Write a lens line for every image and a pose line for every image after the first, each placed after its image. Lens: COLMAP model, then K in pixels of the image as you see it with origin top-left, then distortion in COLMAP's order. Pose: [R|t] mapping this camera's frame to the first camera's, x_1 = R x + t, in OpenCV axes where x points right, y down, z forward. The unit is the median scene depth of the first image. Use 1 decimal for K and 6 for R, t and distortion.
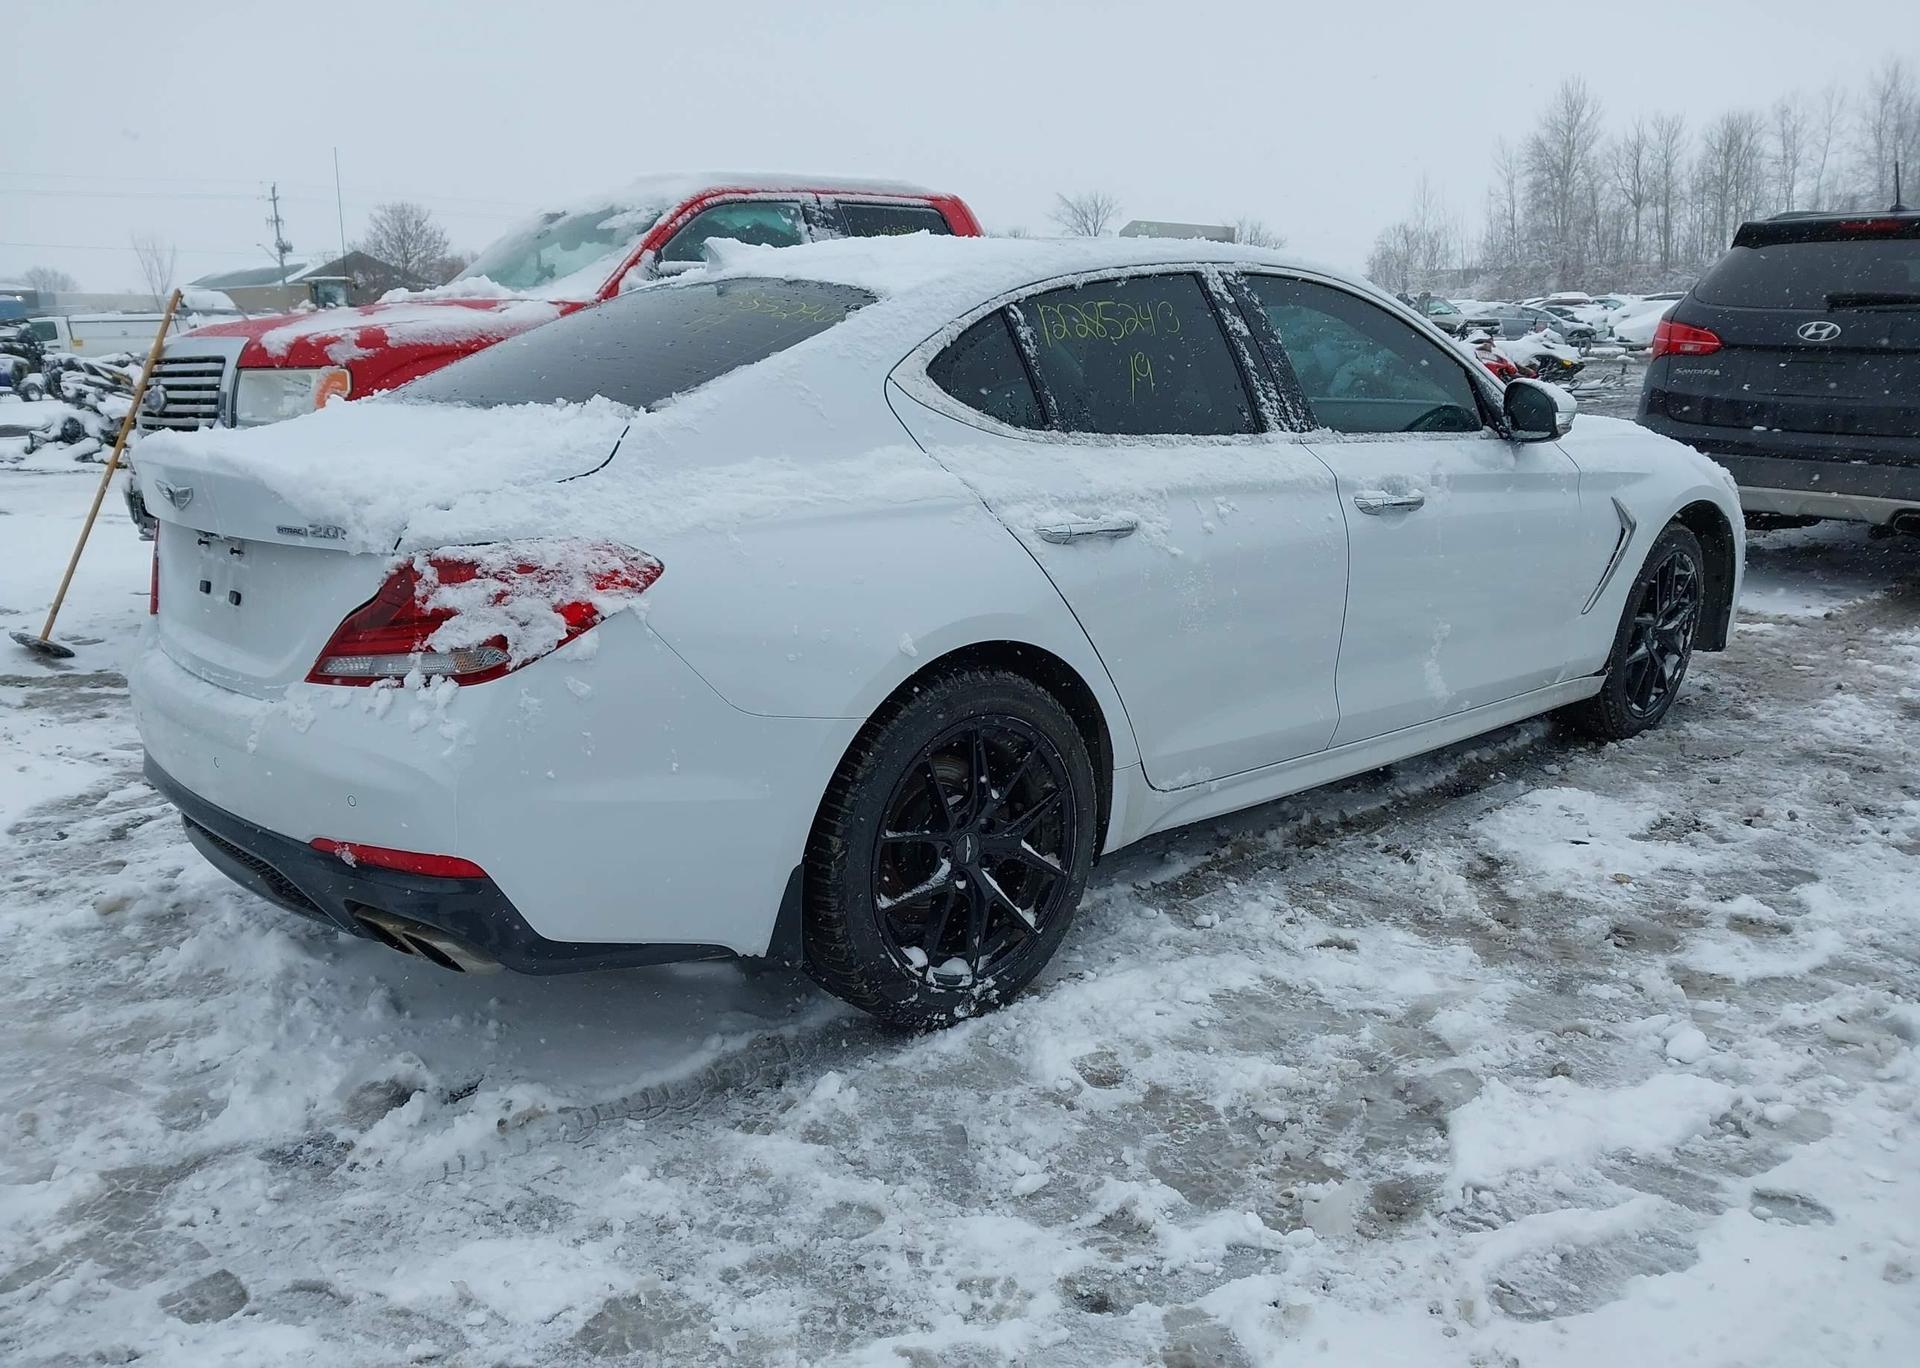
lens RADIAL K [[1508.9, 0, 954.9], [0, 1508.9, 777.7], [0, 0, 1]] dist [0.012502, 0.002054]
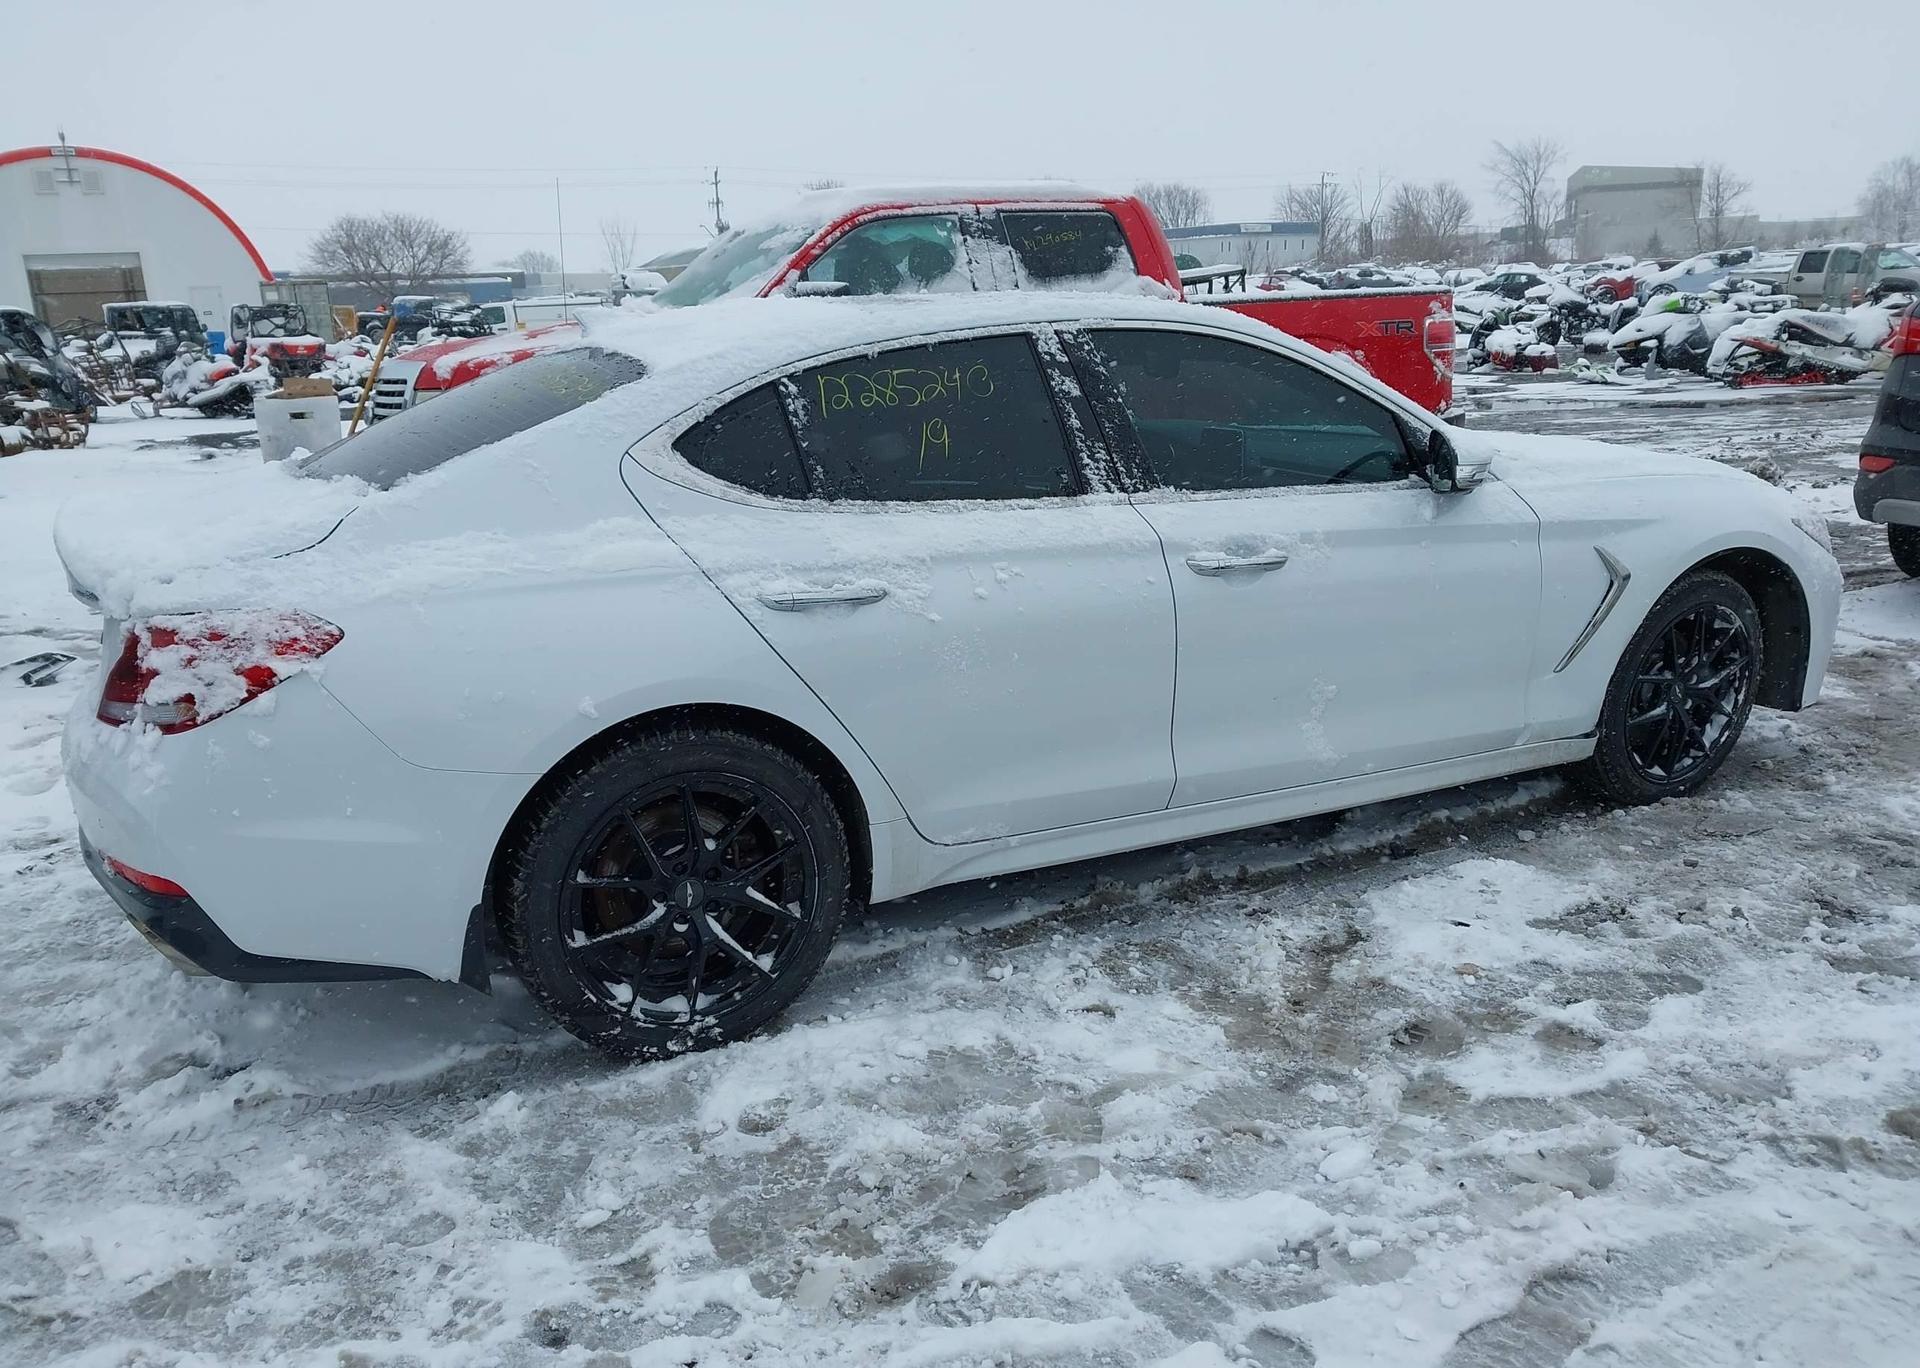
lens RADIAL K [[1502.1, 0, 951.4], [0, 1502.1, 770.9], [0, 0, 1]] dist [0.051647, -0.073519]
pose [[0.964230, 0.061434, -0.257851, 0.413623], [-0.056416, 0.998047, 0.026823, -0.071371], [0.258995, -0.011317, 0.965812, 0.013207]]
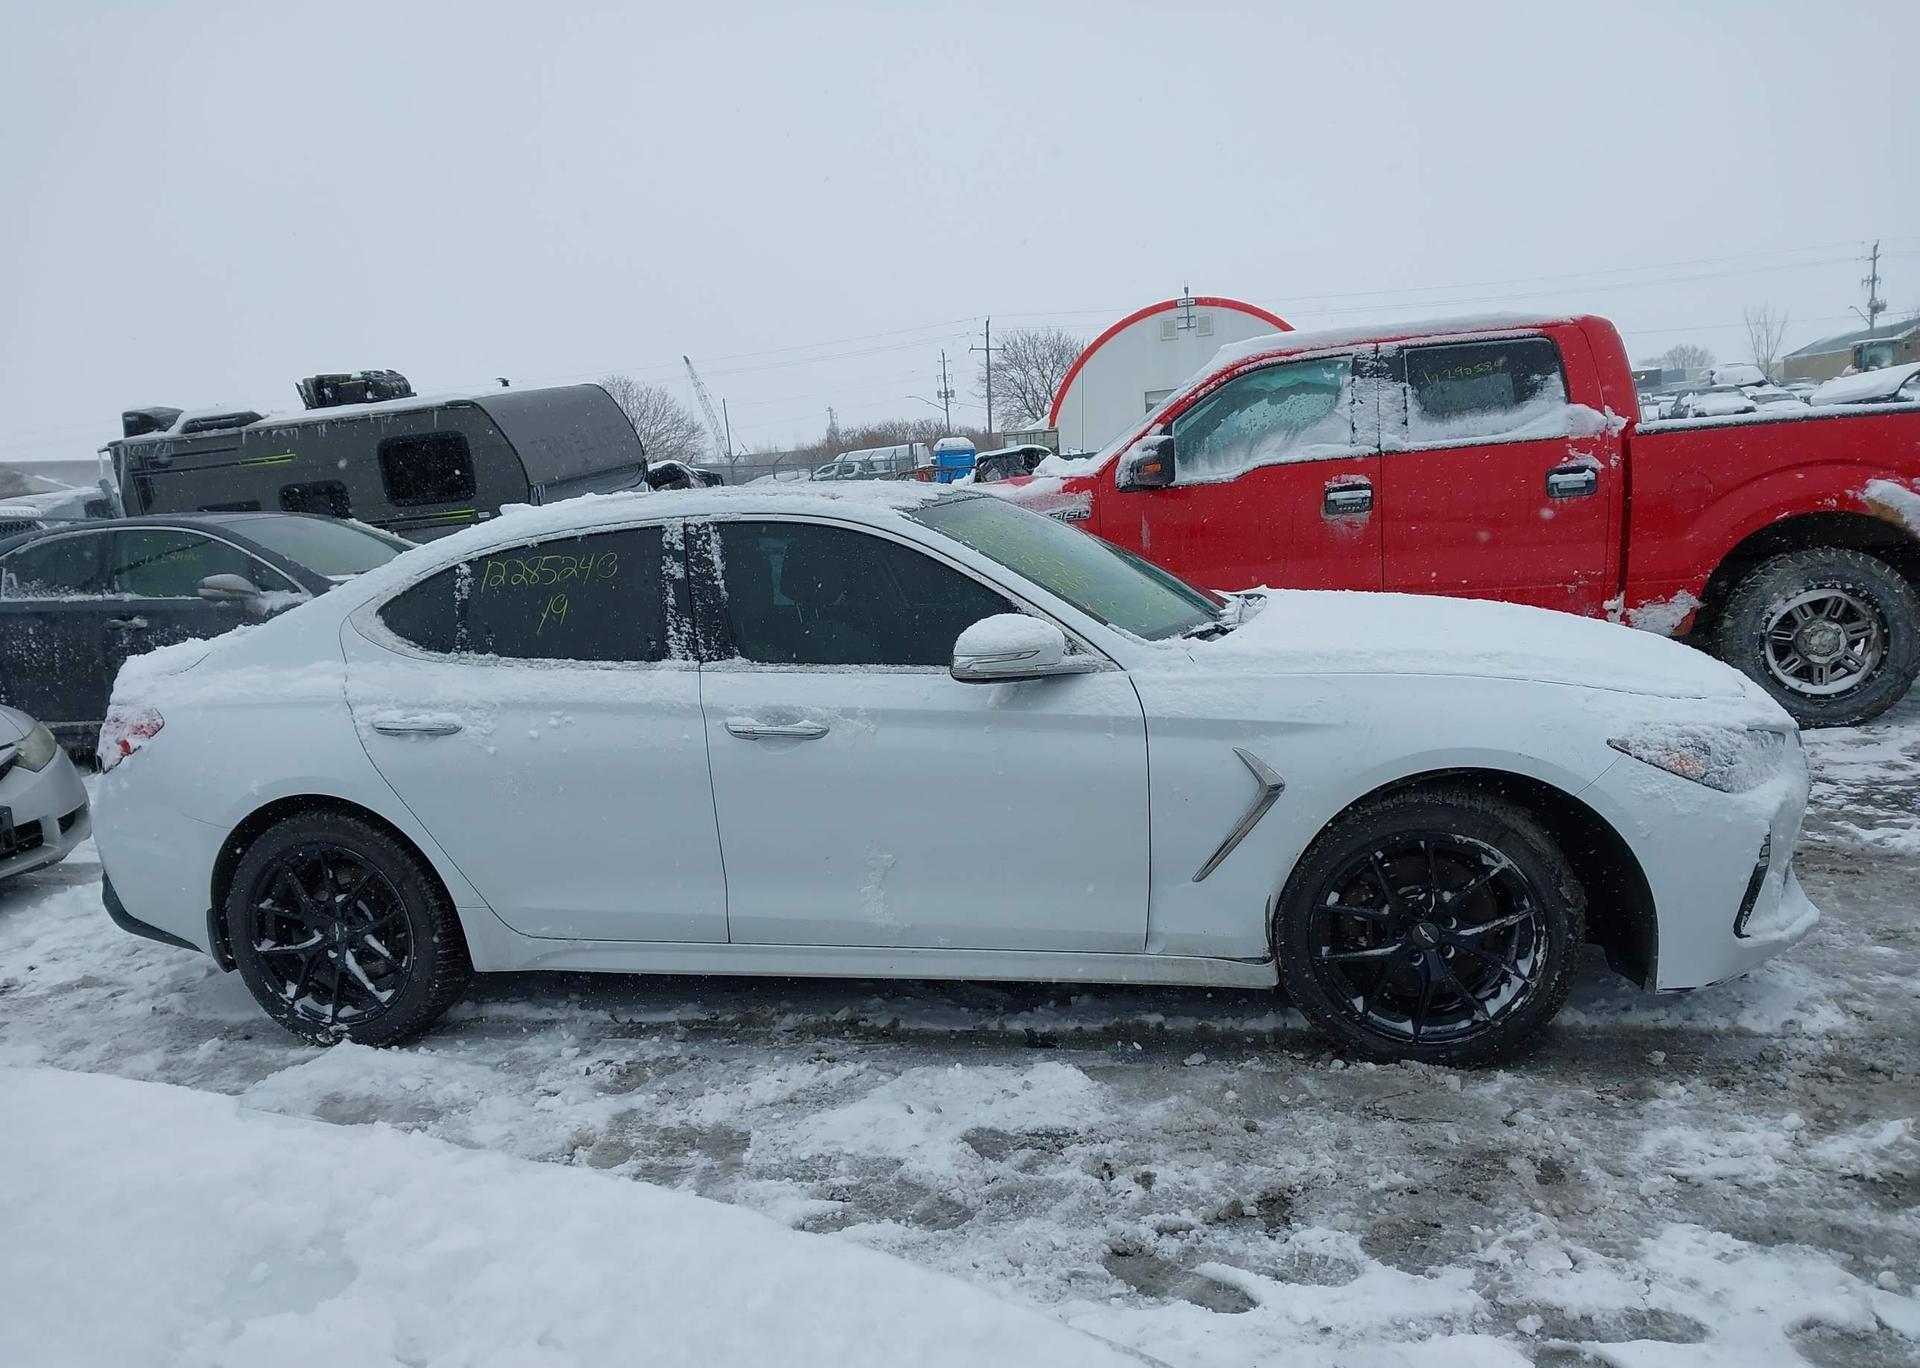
lens RADIAL K [[1497.9, 0, 950.8], [0, 1497.9, 742.5], [0, 0, 1]] dist [0.094333, -0.185369]
pose [[0.556924, 0.122397, -0.821496, 1.390442], [-0.171997, 0.984638, 0.030101, -0.255029], [0.812560, 0.124531, 0.569420, 0.556238]]
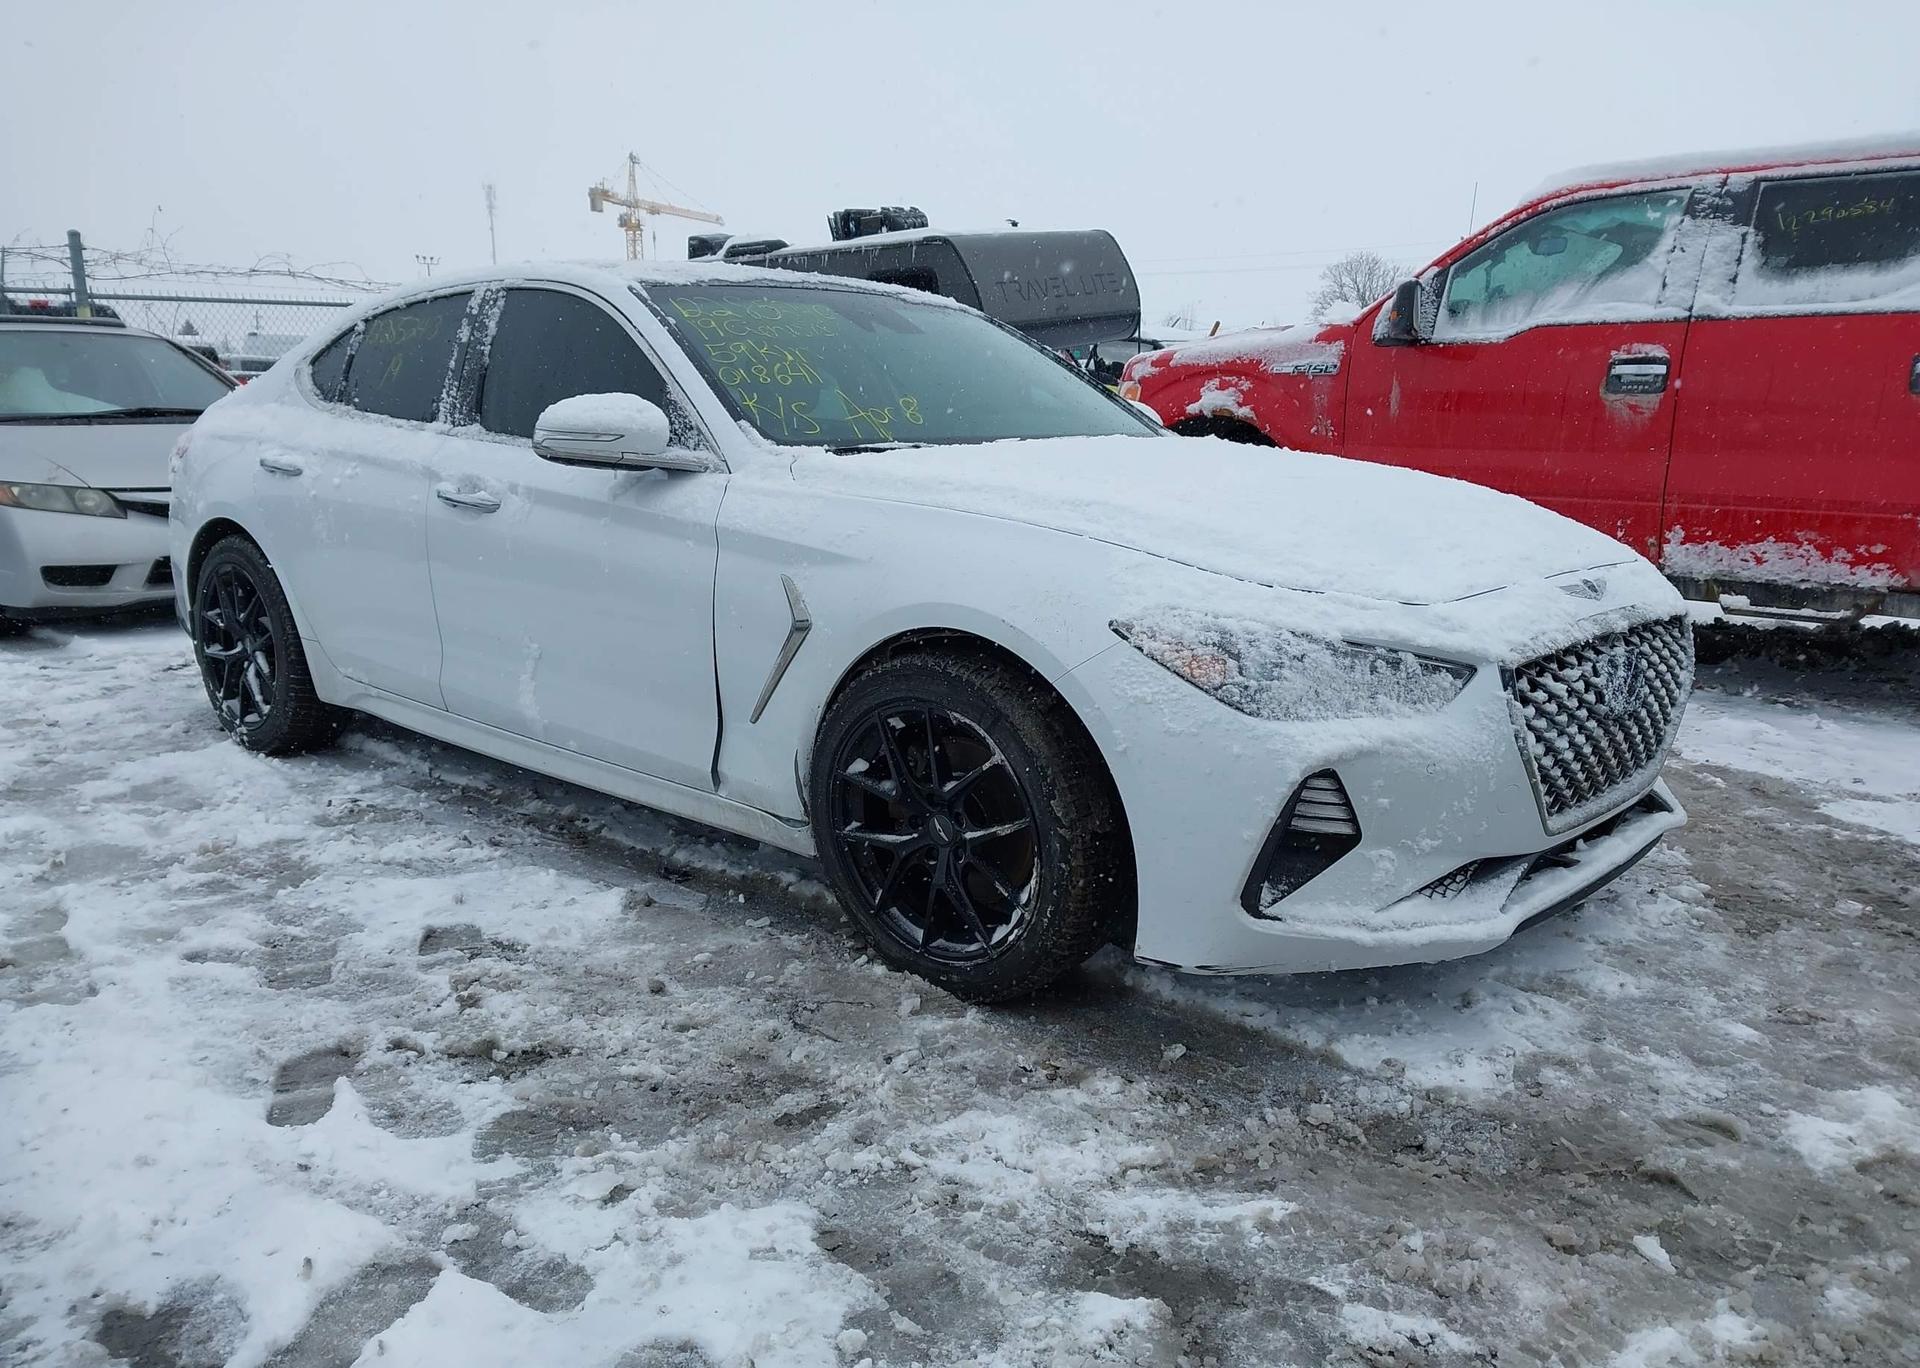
lens RADIAL K [[1507.8, 0, 953.7], [0, 1507.8, 743.8], [0, 0, 1]] dist [0.012750, 0.002038]
pose [[0.104215, 0.249947, -0.962635, 1.552484], [-0.291359, 0.933112, 0.210739, -0.386418], [0.950920, 0.258510, 0.170069, 1.334581]]
